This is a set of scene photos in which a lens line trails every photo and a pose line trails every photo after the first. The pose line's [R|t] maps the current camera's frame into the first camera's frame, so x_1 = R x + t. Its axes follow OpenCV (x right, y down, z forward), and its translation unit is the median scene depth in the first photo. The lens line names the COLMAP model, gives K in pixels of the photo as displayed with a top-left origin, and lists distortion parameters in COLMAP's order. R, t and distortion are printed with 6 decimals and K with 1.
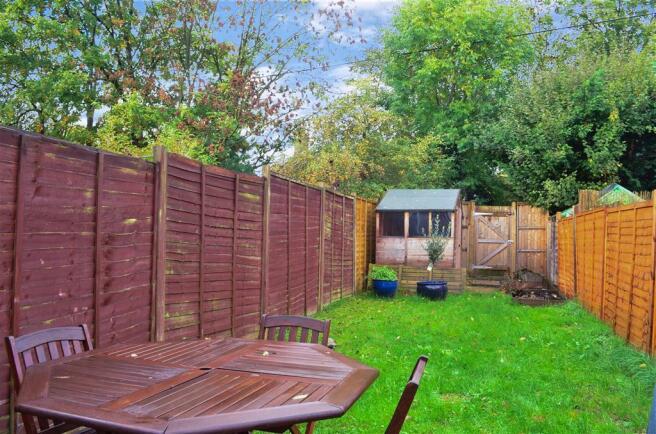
lens RADIAL K [[546.0, 0, 328.0], [0, 546.0, 217.0], [0, 0, 1]] dist [-0.008770, -0.001023]
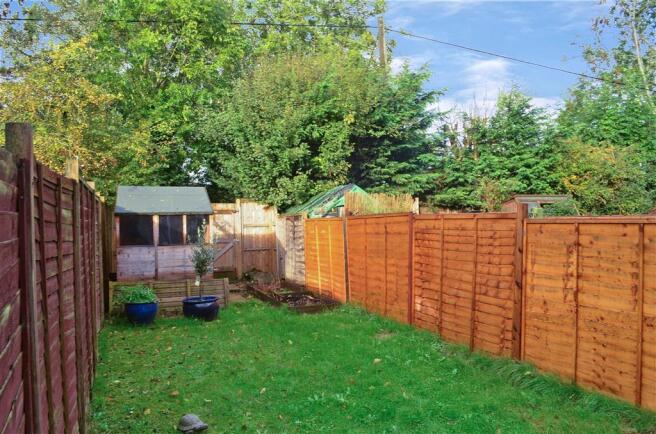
lens RADIAL K [[546.0, 0, 328.0], [0, 546.0, 217.0], [0, 0, 1]] dist [-0.008770, -0.001023]
pose [[0.785631, -0.028273, 0.618049, -0.157409], [0.012478, 0.999476, 0.029860, -0.027694], [-0.618570, -0.015747, 0.785572, 0.189703]]
